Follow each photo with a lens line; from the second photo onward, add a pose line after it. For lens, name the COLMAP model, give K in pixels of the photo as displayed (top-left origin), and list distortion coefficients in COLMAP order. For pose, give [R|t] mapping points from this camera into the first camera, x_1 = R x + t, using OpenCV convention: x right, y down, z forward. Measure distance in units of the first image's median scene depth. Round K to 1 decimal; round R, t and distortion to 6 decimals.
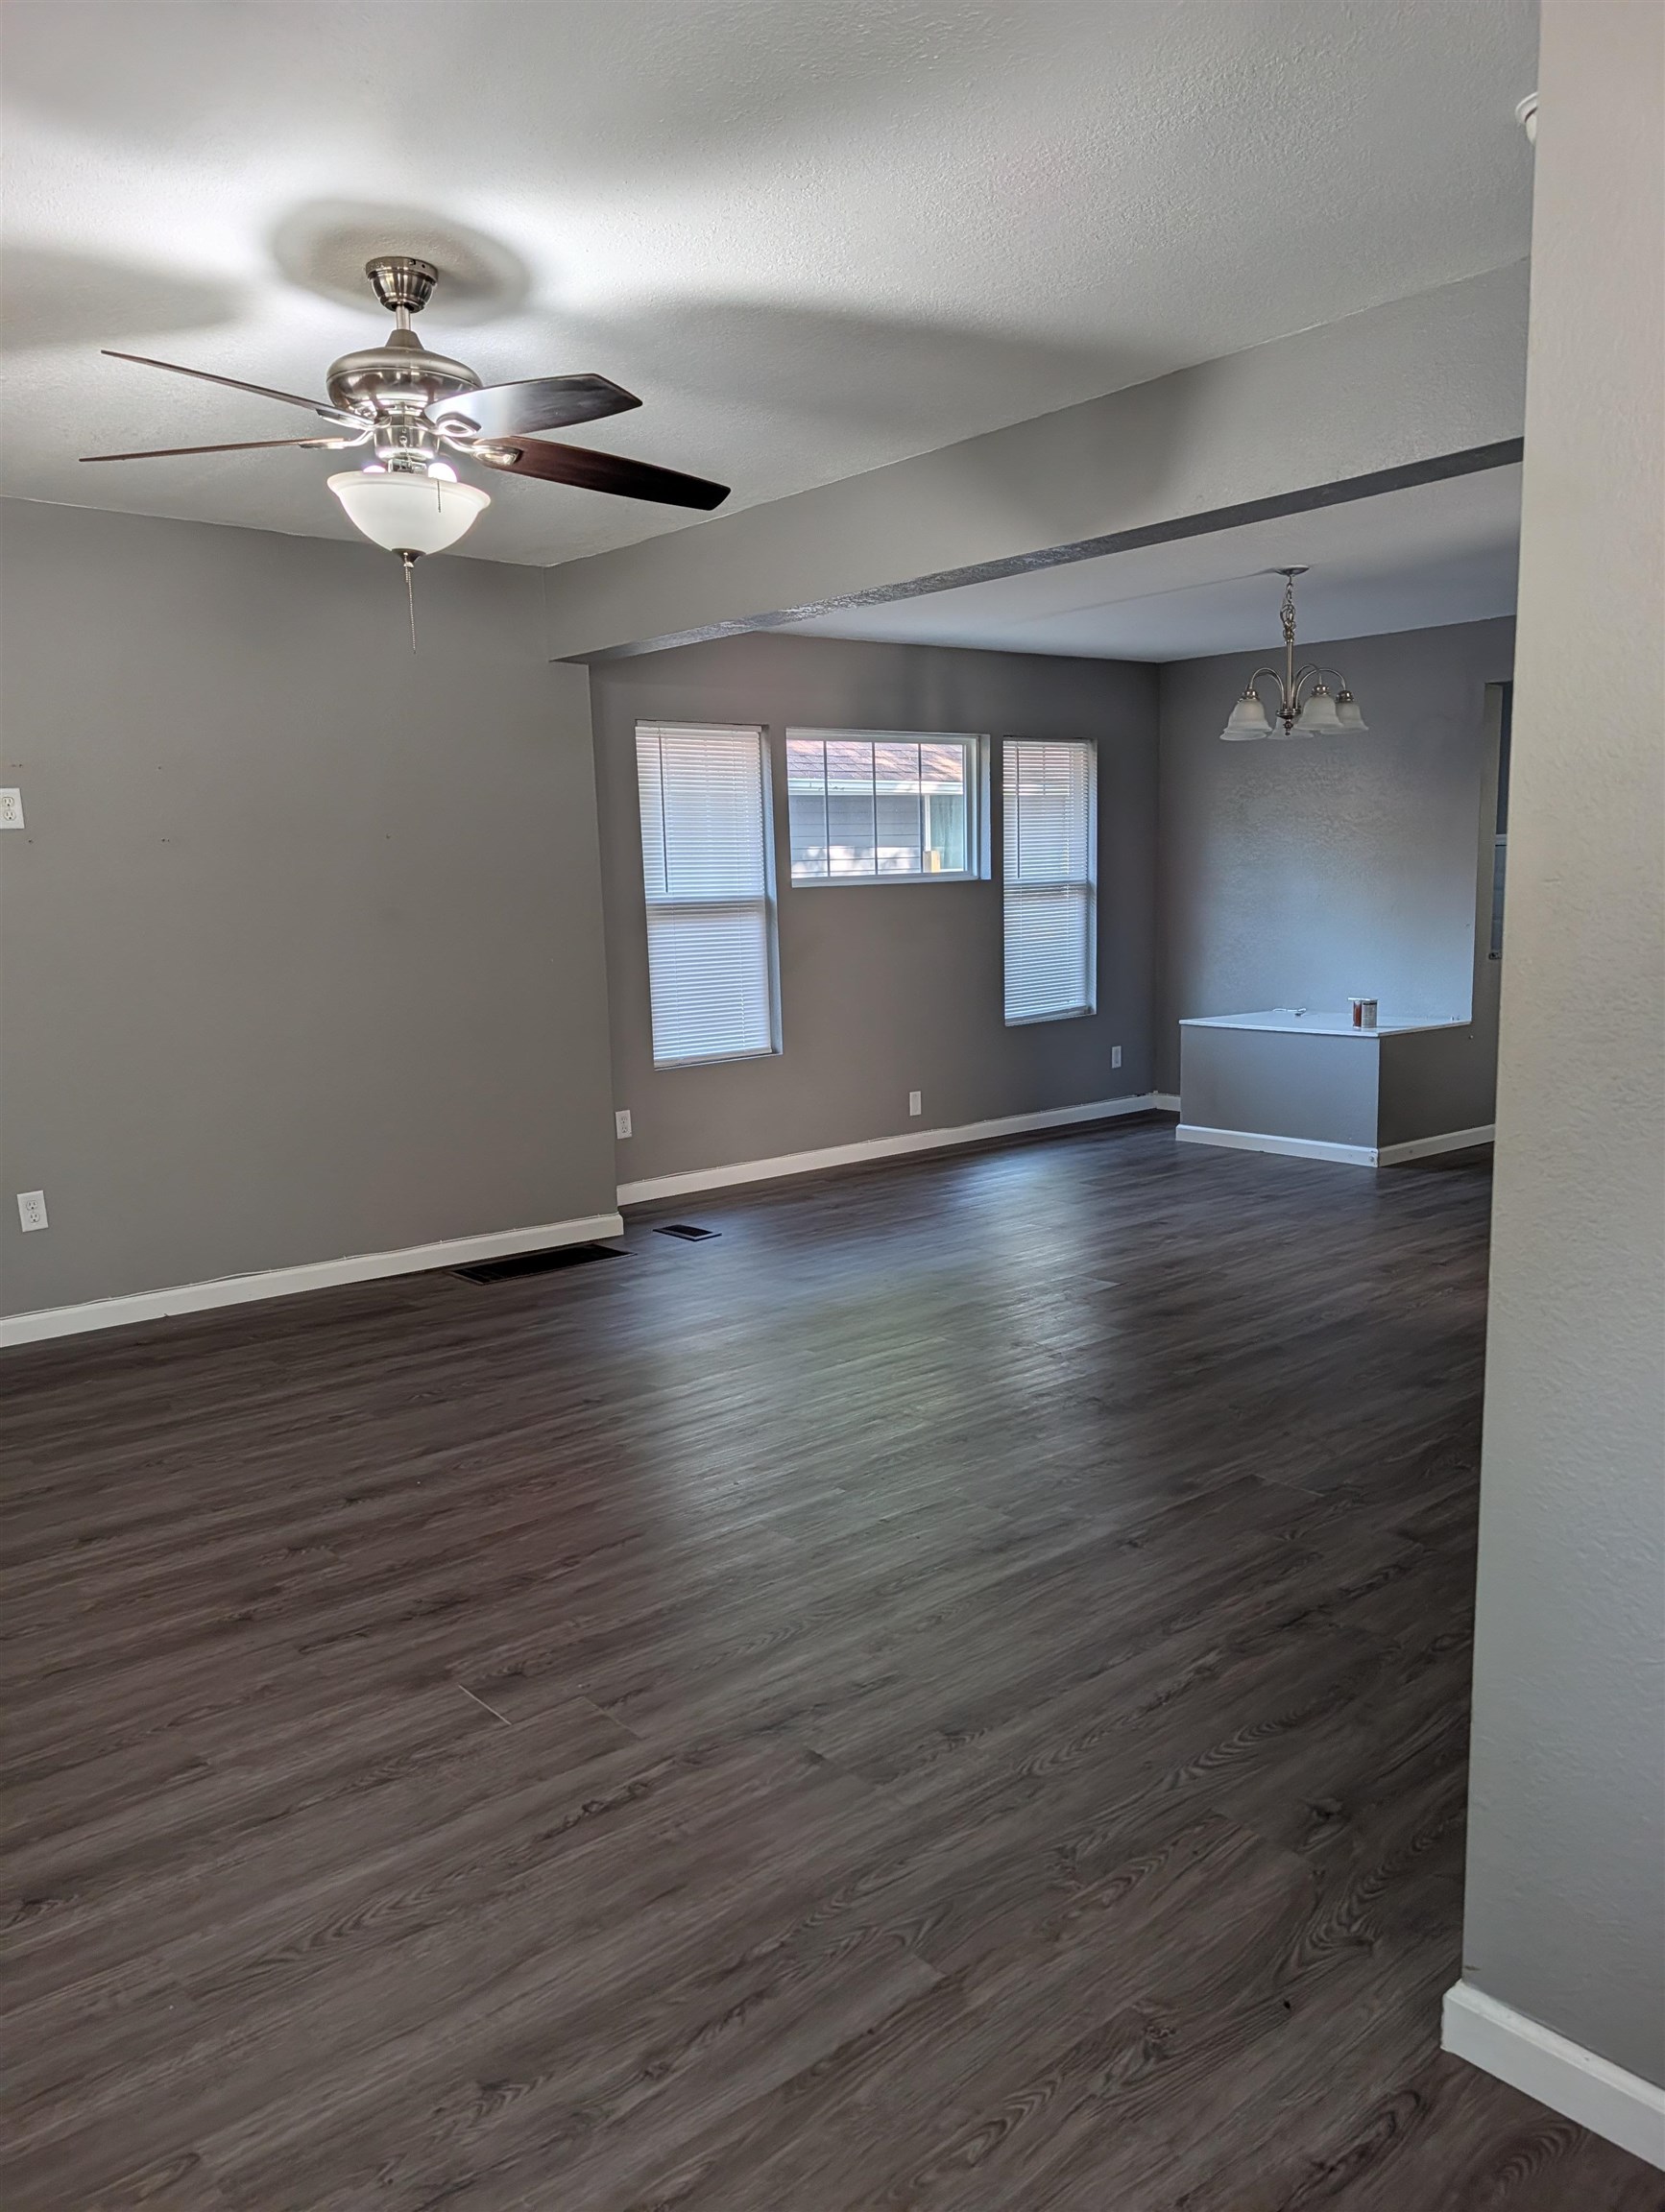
lens RADIAL K [[1550.9, 0, 832.5], [0, 1550.9, 1106.0], [0, 0, 1]] dist [0.002651, 0.002102]
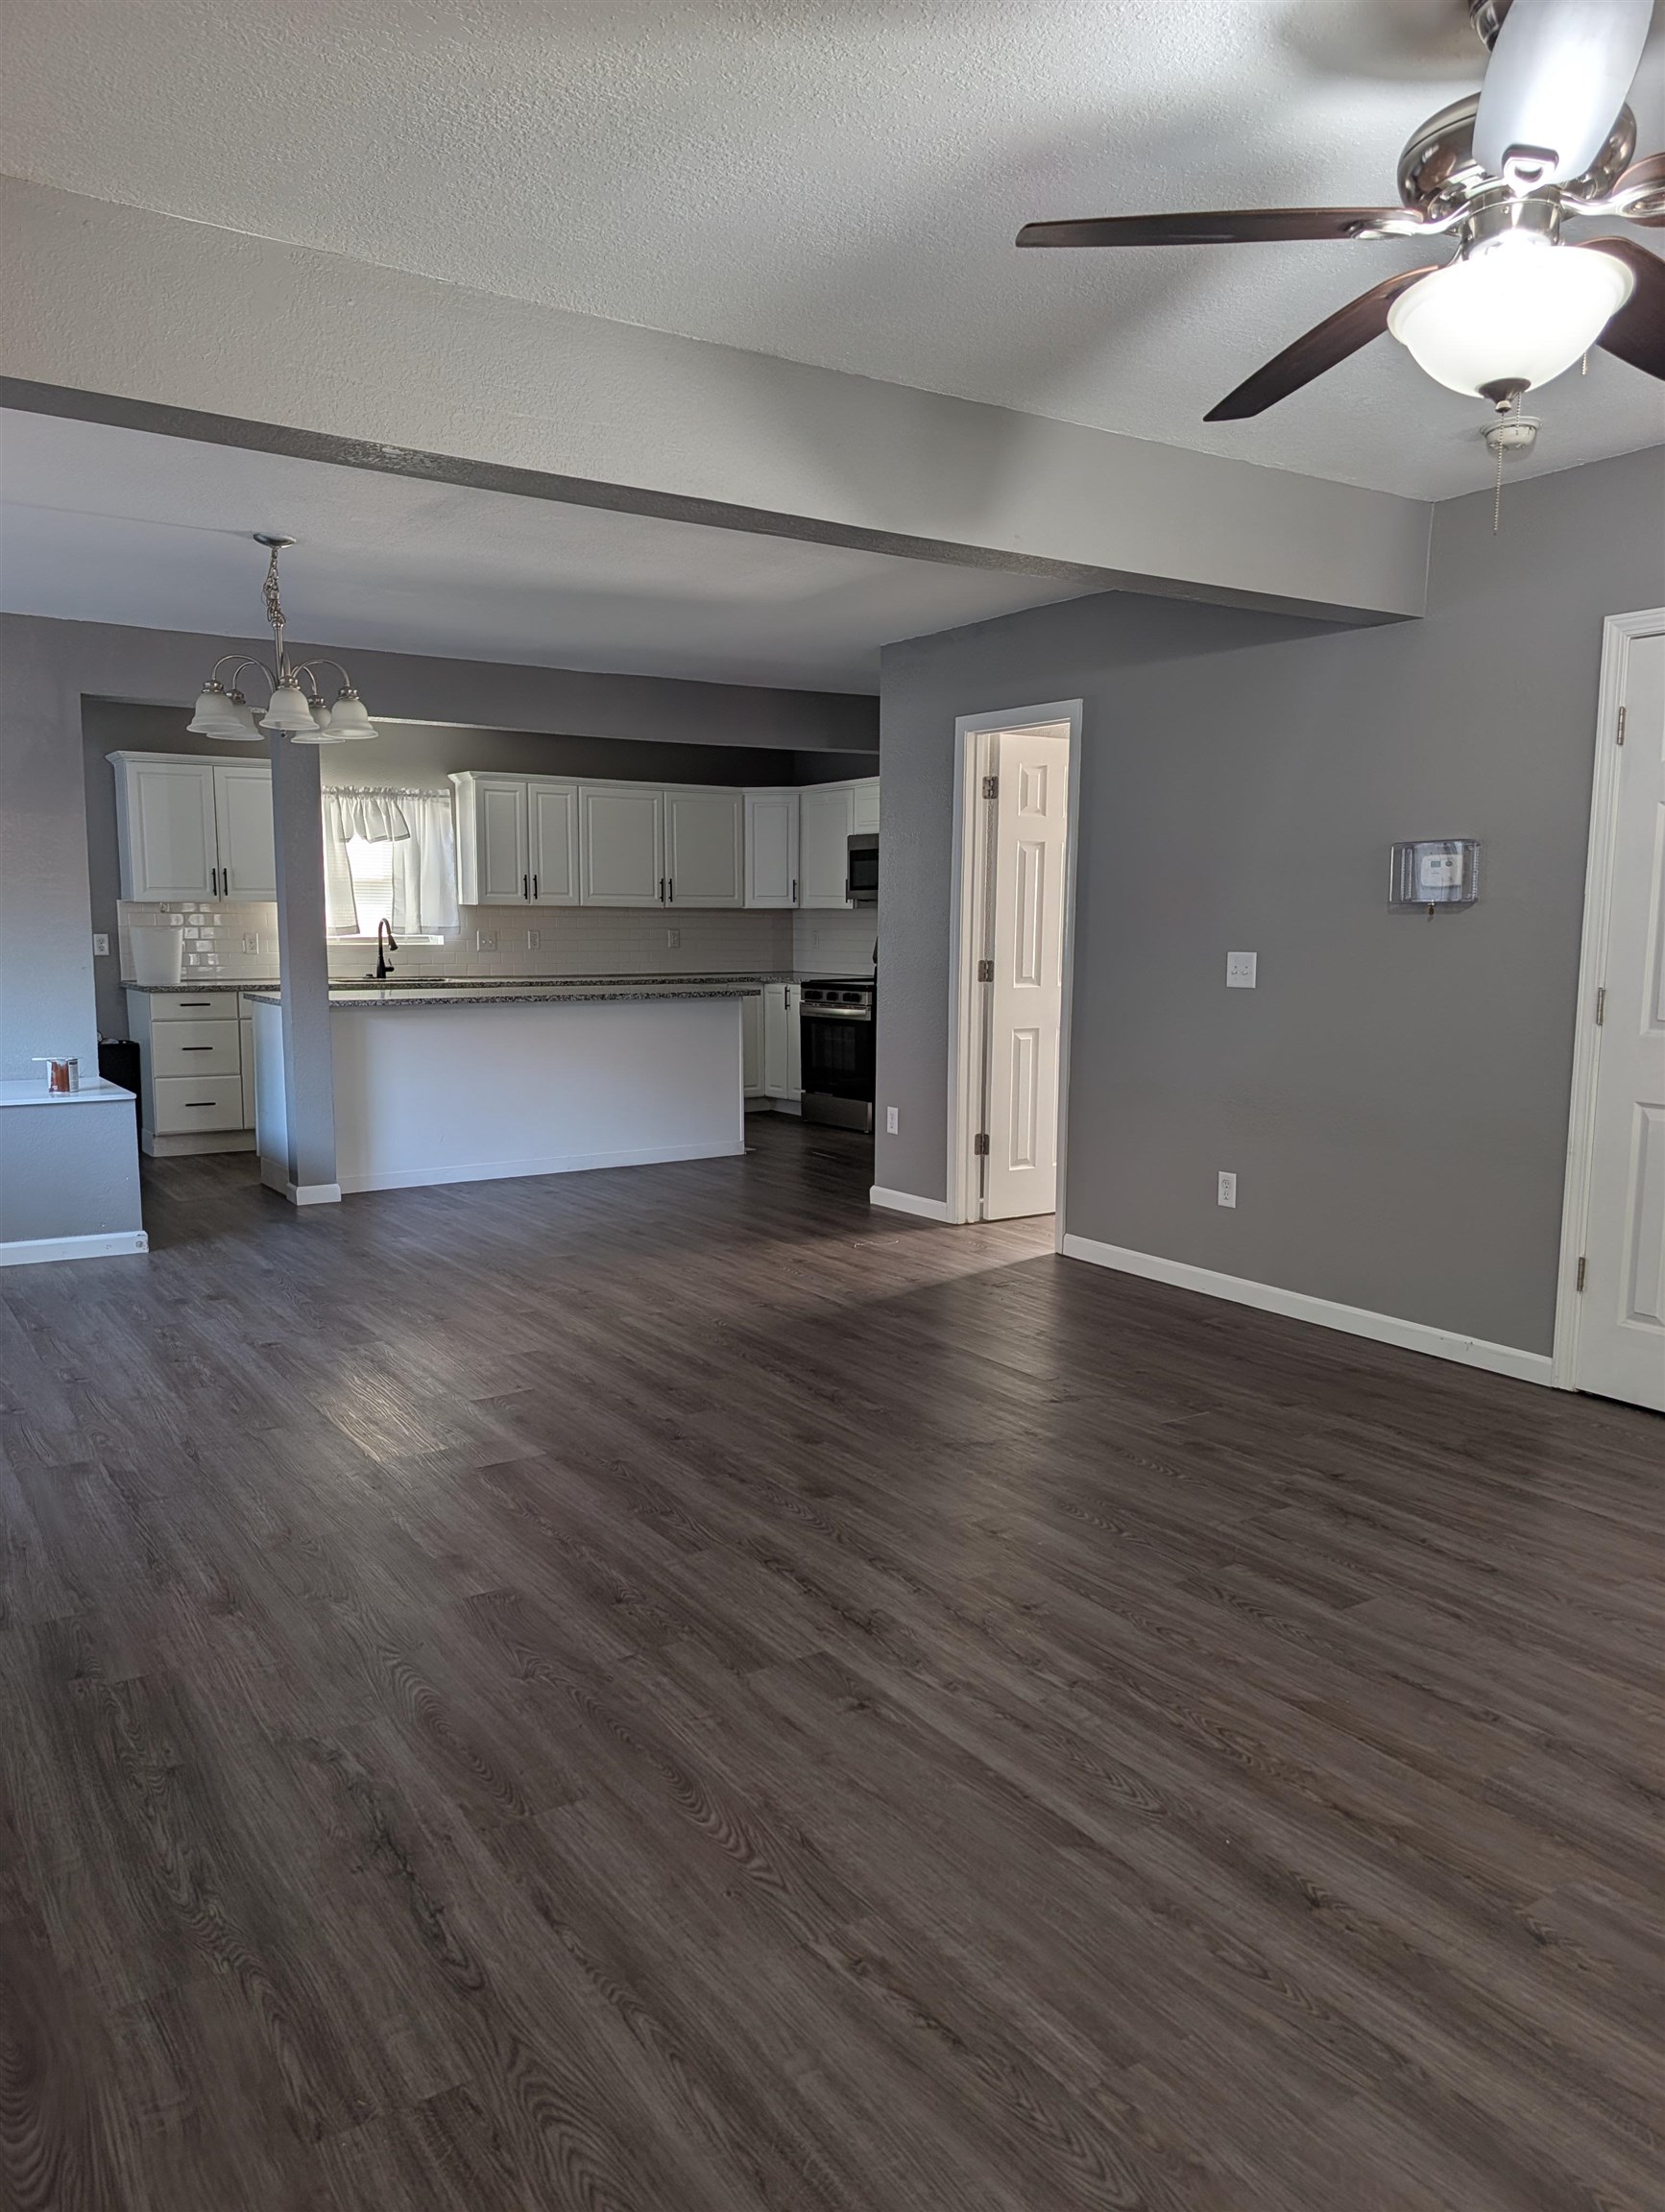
lens RADIAL K [[1550.9, 0, 832.5], [0, 1550.9, 1106.0], [0, 0, 1]] dist [0.002651, 0.002102]
pose [[0.170233, -0.100348, 0.980281, -0.717510], [0.137149, 0.987532, 0.077273, -0.093987], [-0.975813, 0.121290, 0.181873, 0.833922]]
